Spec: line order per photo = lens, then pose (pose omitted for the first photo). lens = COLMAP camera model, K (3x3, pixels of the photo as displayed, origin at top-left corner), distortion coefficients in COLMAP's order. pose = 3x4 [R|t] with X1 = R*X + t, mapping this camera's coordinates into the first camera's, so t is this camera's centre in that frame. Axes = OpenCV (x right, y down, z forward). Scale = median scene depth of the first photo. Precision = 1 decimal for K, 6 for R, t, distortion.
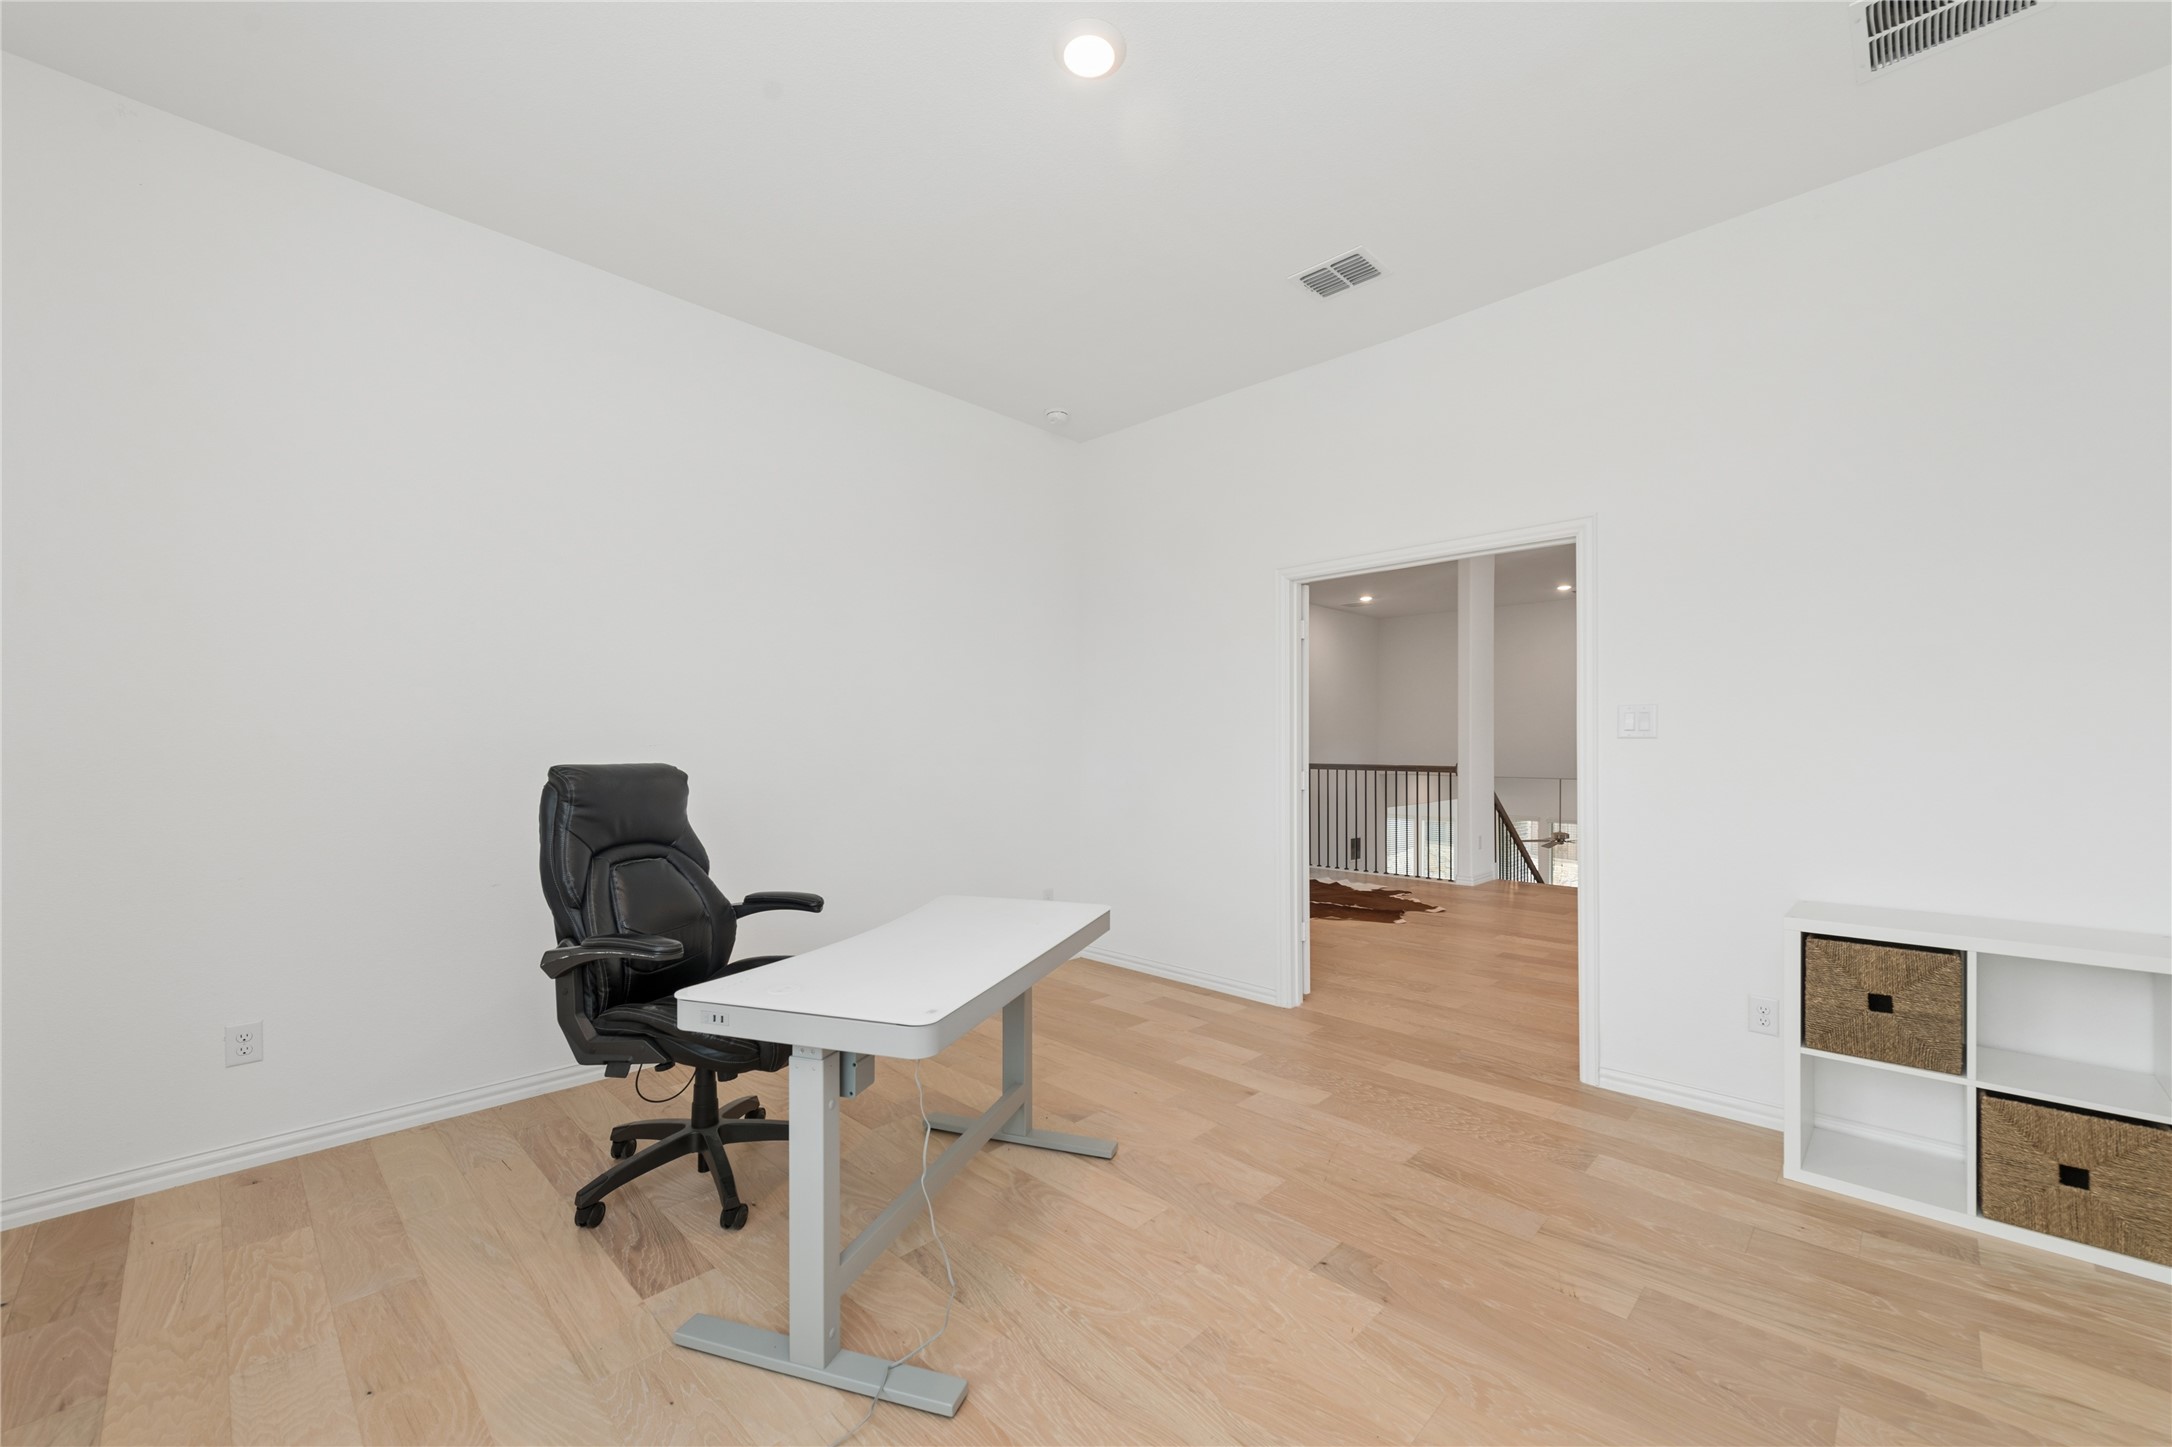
lens RADIAL K [[860.7, 0, 1056.9], [0, 860.7, 731.3], [0, 0, 1]] dist [-0.002130, -0.000617]
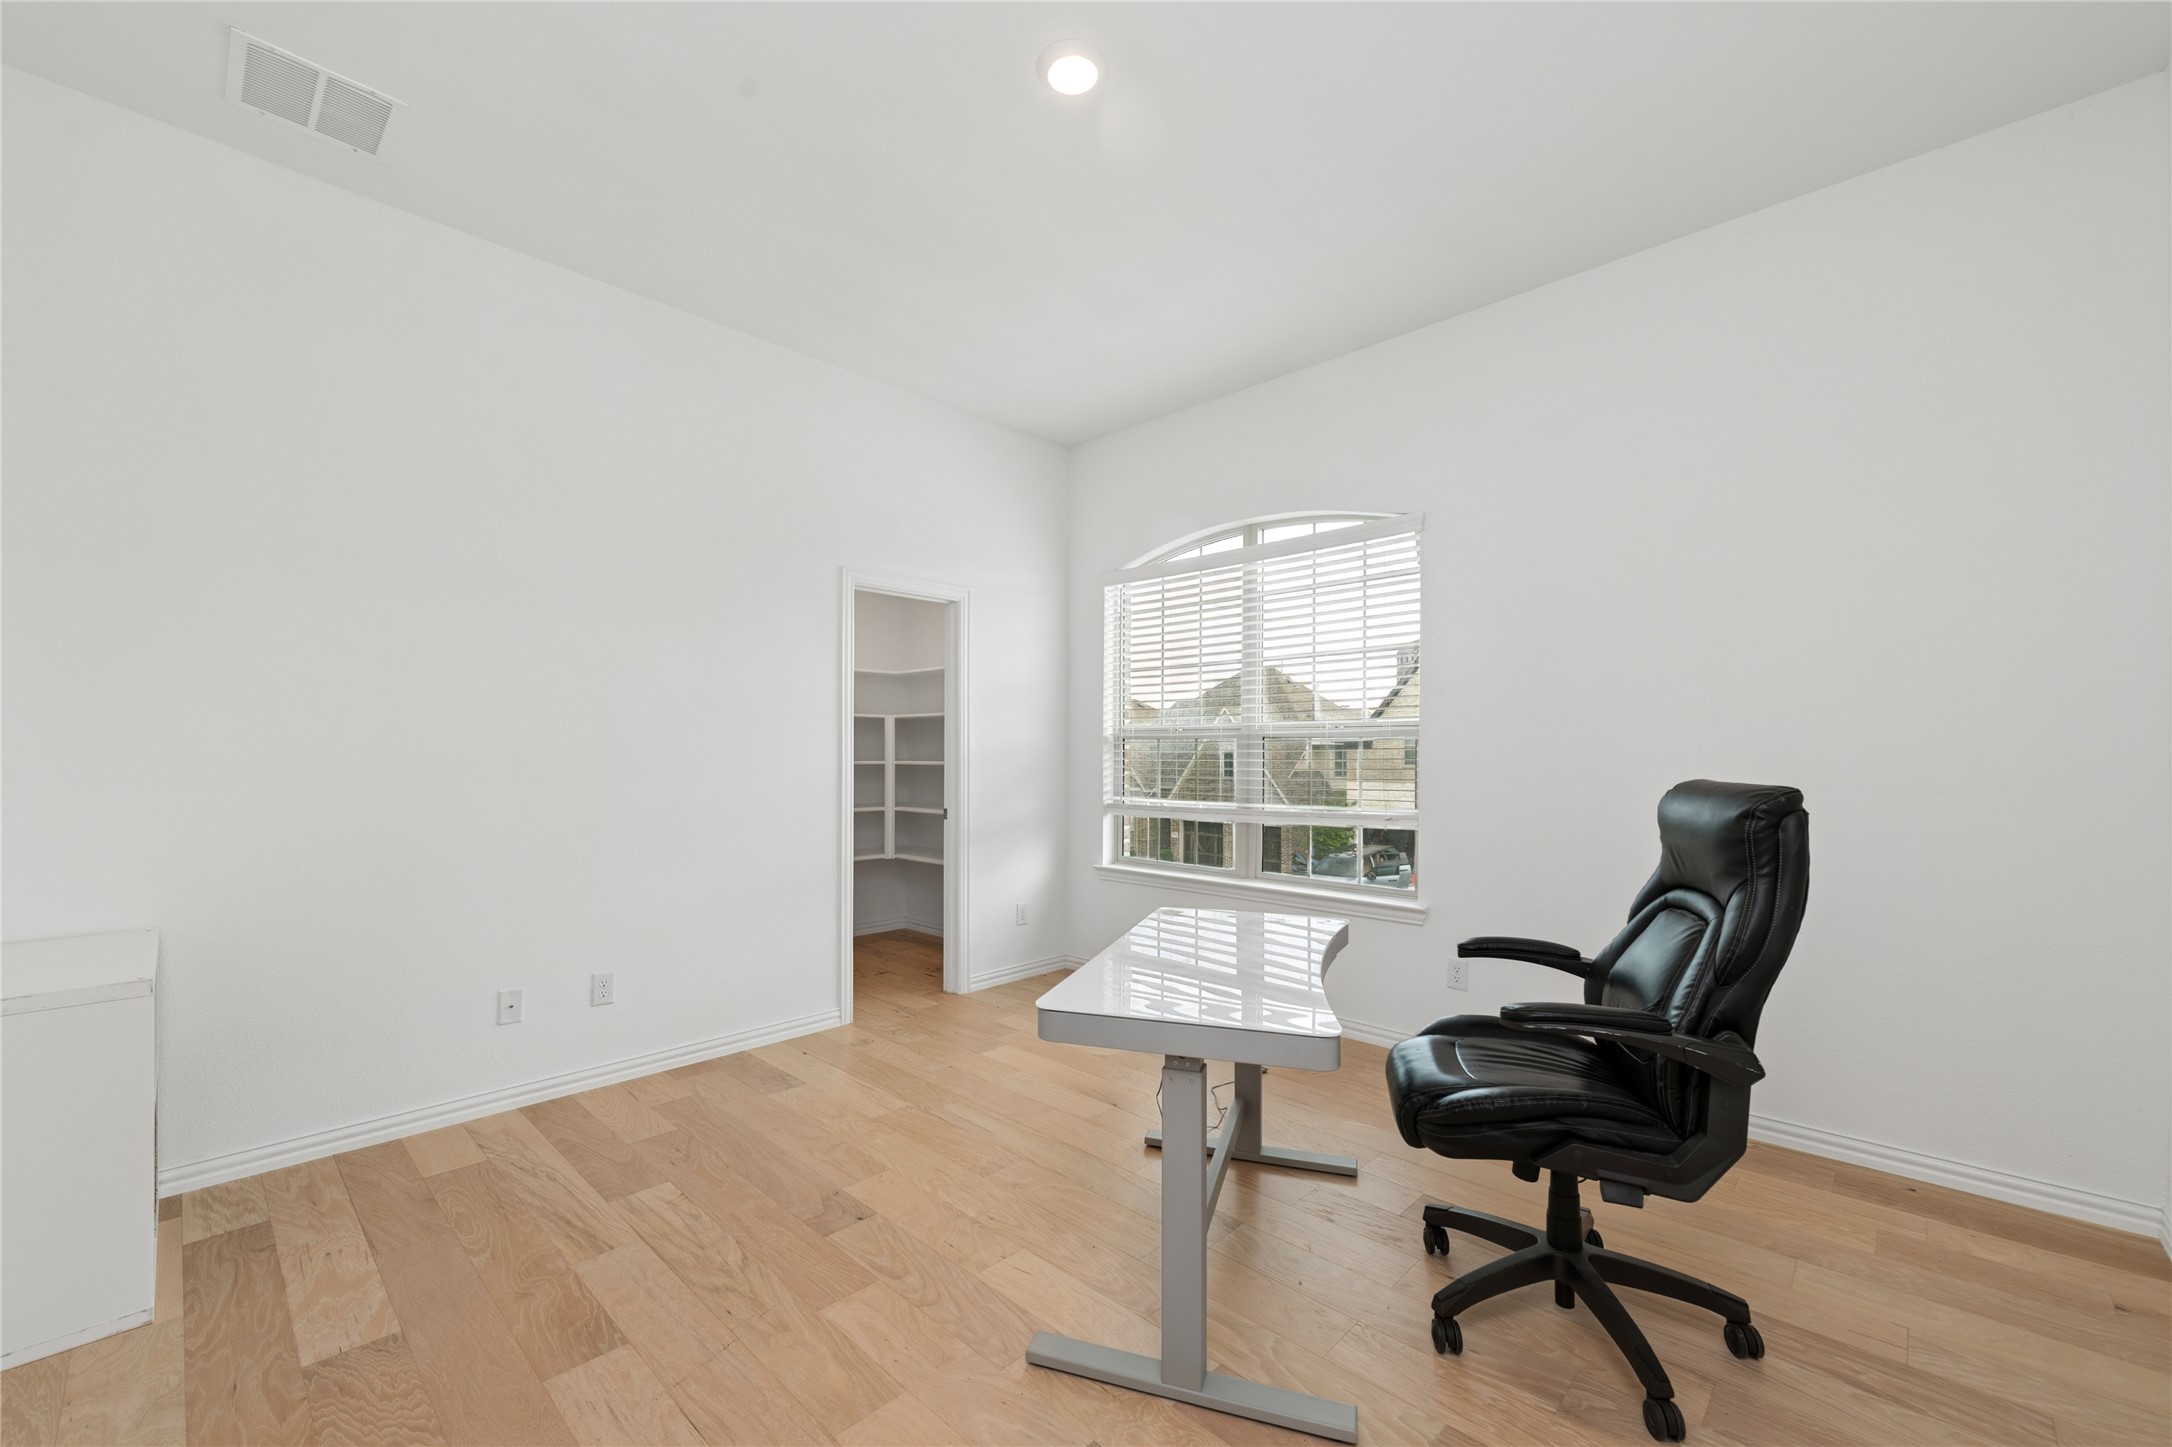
lens RADIAL K [[860.7, 0, 1056.9], [0, 860.7, 731.3], [0, 0, 1]] dist [-0.002130, -0.000617]
pose [[-0.999780, -0.003495, -0.020701, 0.075885], [-0.002637, 0.999142, -0.041336, 0.031748], [0.020828, -0.041272, -0.998931, 2.011633]]
